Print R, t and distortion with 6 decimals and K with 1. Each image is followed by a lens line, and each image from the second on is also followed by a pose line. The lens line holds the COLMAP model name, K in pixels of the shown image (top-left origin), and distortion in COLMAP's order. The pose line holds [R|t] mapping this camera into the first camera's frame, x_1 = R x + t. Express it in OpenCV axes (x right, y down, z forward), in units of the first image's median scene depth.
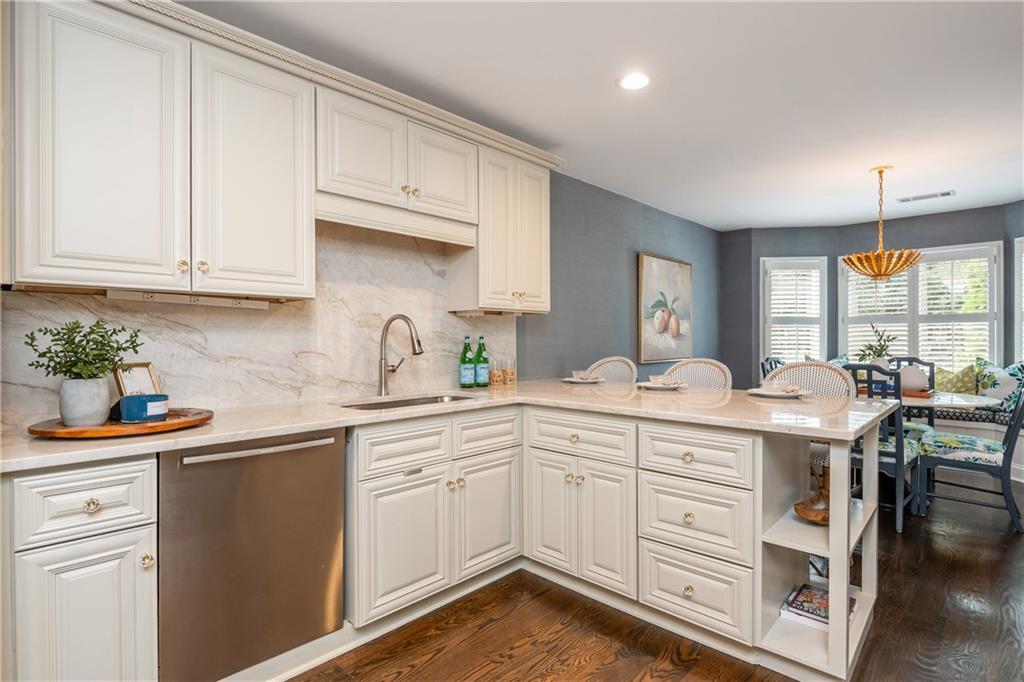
lens RADIAL K [[518.2, 0, 508.4], [0, 518.2, 339.7], [0, 0, 1]] dist [-0.002613, -0.001173]
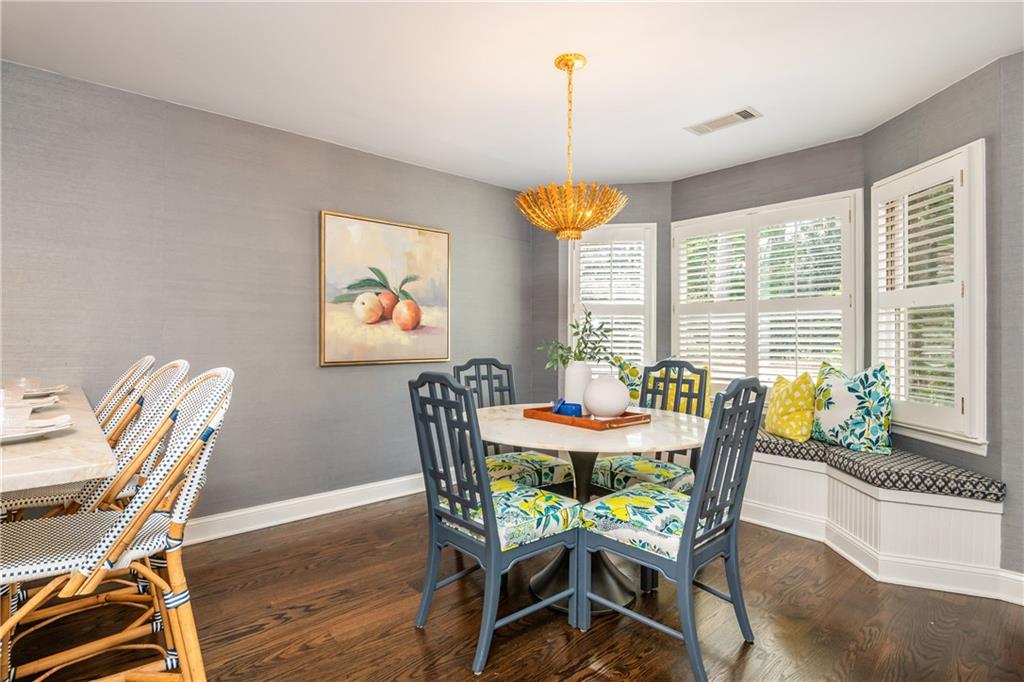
lens RADIAL K [[522.7, 0, 511.8], [0, 522.7, 332.9], [0, 0, 1]] dist [-0.000112, -0.001778]
pose [[0.996939, 0.006229, -0.077930, 0.992906], [-0.006732, 0.999958, -0.006194, 0.005625], [0.077888, 0.006699, 0.996940, 0.513577]]
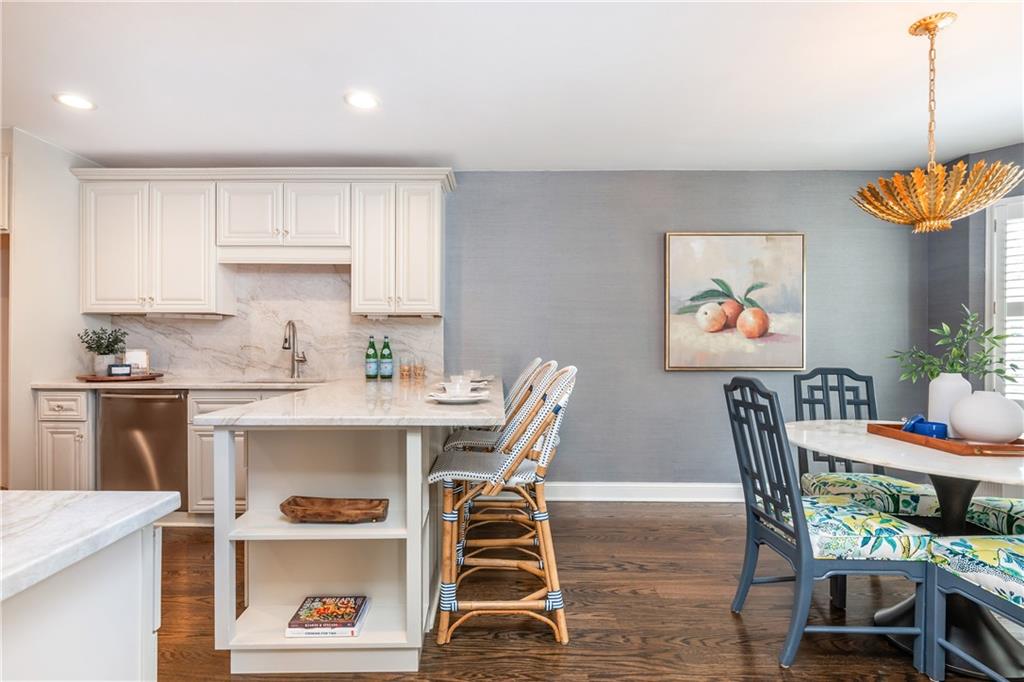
lens RADIAL K [[519.0, 0, 486.3], [0, 519.0, 342.8], [0, 0, 1]] dist [0.002000, -0.000544]
pose [[0.682002, 0.005727, -0.731328, 1.135452], [-0.005686, 0.999981, 0.002529, 0.005081], [0.731328, 0.002434, 0.682021, 0.412105]]
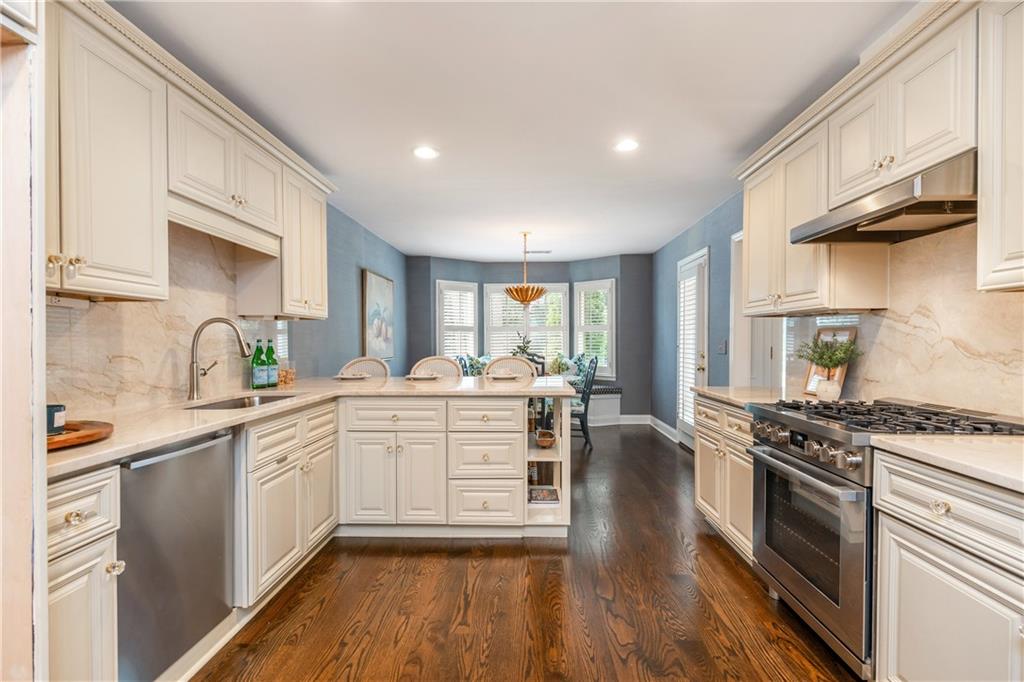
lens RADIAL K [[487.5, 0, 523.4], [0, 487.5, 343.2], [0, 0, 1]] dist [0.000487, -0.000099]
pose [[0.731983, -0.002707, 0.681318, -0.413266], [0.002139, 0.999996, 0.001675, 0.000325], [-0.681320, 0.000231, 0.731986, -0.107075]]
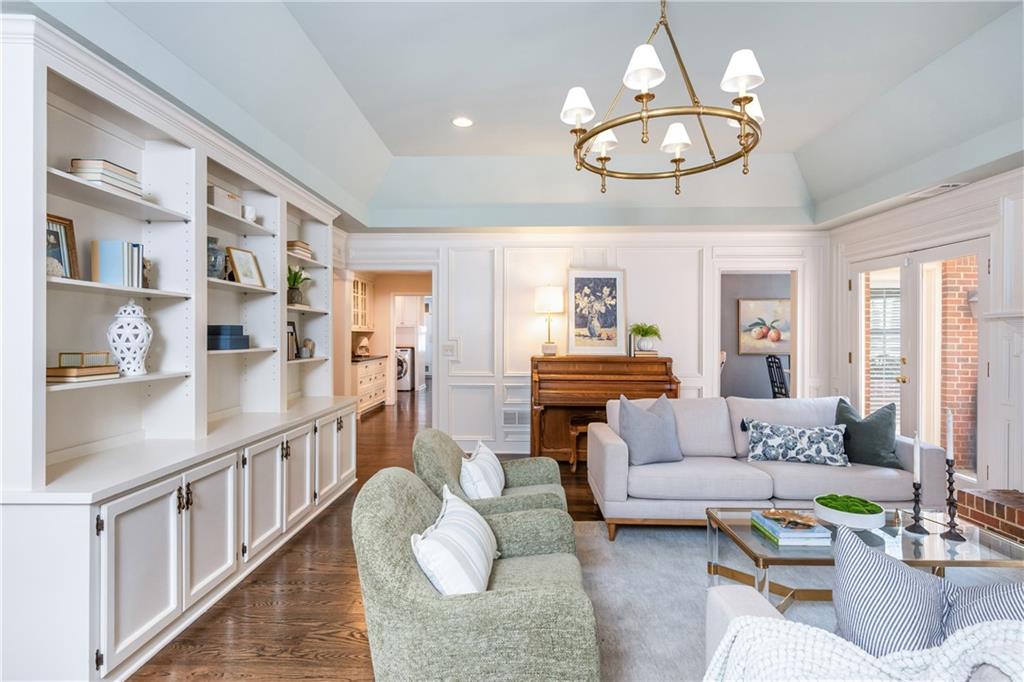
lens RADIAL K [[495.3, 0, 512.3], [0, 495.3, 339.0], [0, 0, 1]] dist [0.002002, -0.001234]
pose [[0.674626, 0.008405, -0.738112, 1.873549], [-0.004988, 0.999964, 0.006828, -0.039549], [0.738143, -0.000925, 0.674644, -1.654123]]
